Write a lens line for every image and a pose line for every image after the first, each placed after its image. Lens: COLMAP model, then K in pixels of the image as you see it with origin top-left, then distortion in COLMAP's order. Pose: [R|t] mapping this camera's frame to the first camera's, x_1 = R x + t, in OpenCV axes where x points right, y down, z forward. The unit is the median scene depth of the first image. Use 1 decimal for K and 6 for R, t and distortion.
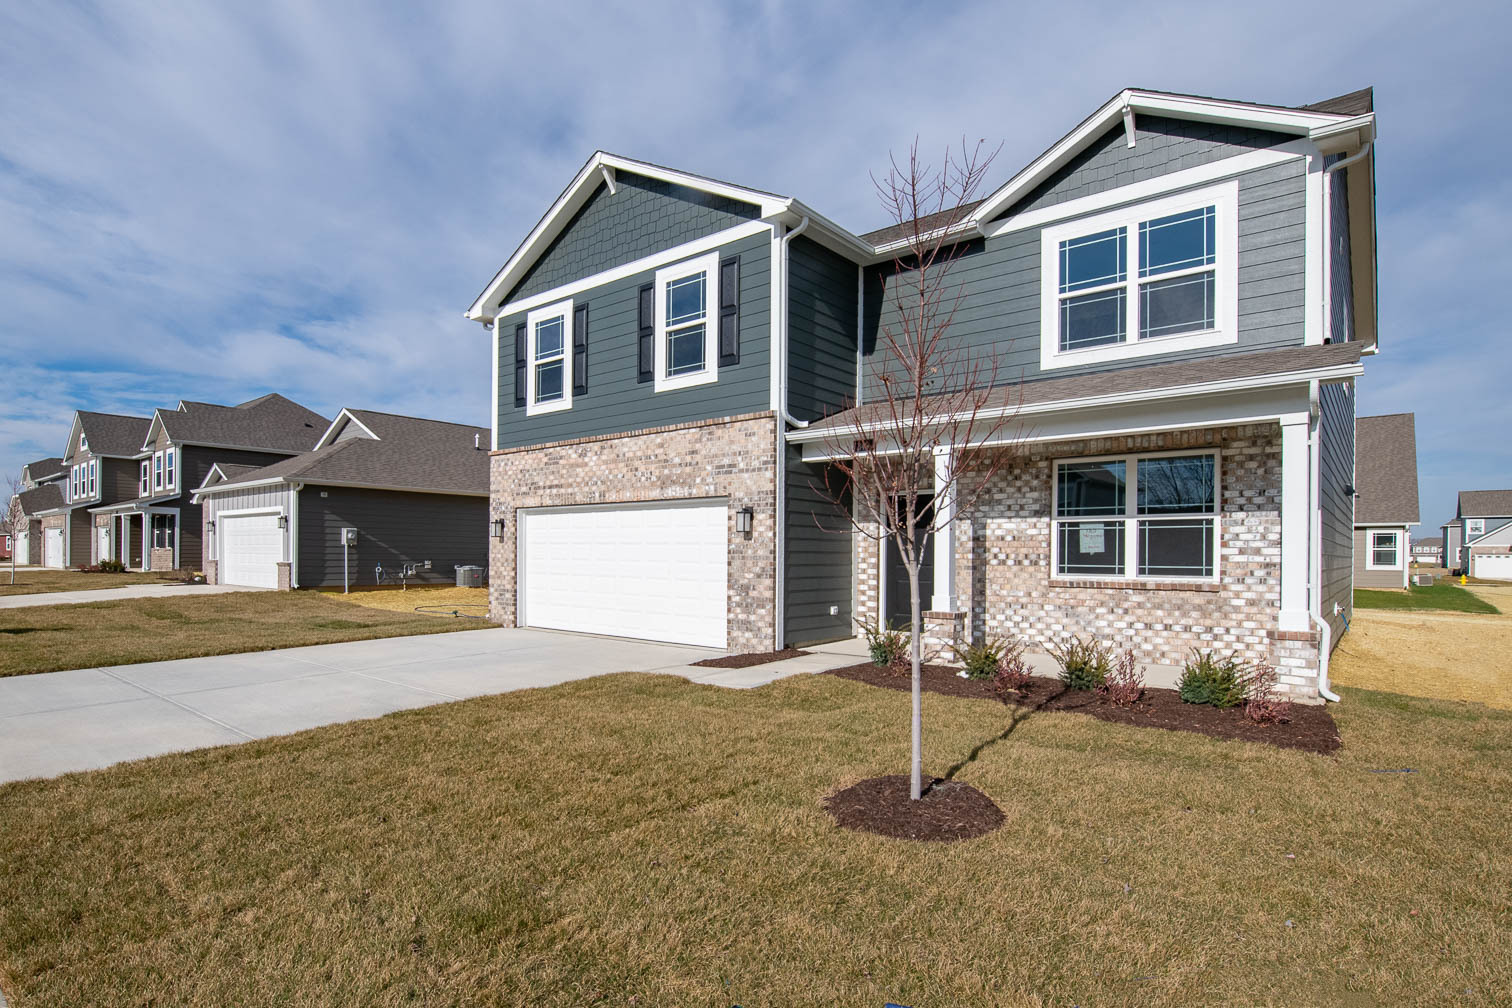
lens RADIAL K [[769.5, 0, 721.5], [0, 769.5, 555.3], [0, 0, 1]] dist [-0.001452, -0.000383]
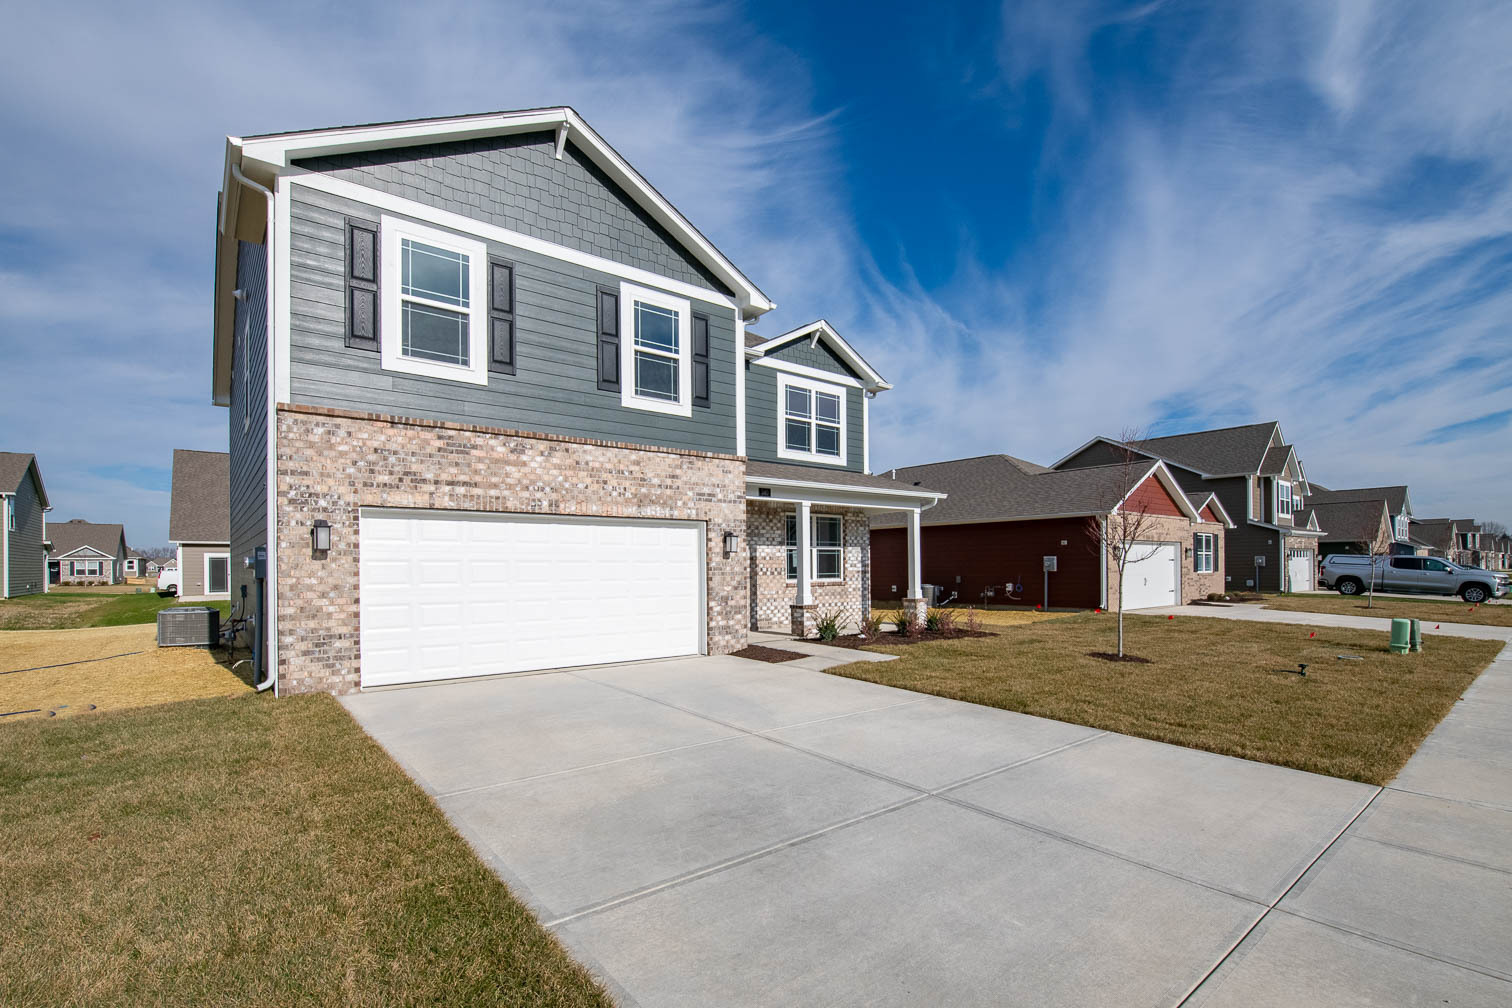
lens RADIAL K [[658.1, 0, 734.7], [0, 658.1, 565.2], [0, 0, 1]] dist [-0.001274, -0.000085]
pose [[0.223931, -0.006988, 0.974580, -0.974473], [0.009609, 0.999942, 0.004962, -0.015192], [-0.974558, 0.008254, 0.223985, 0.761328]]
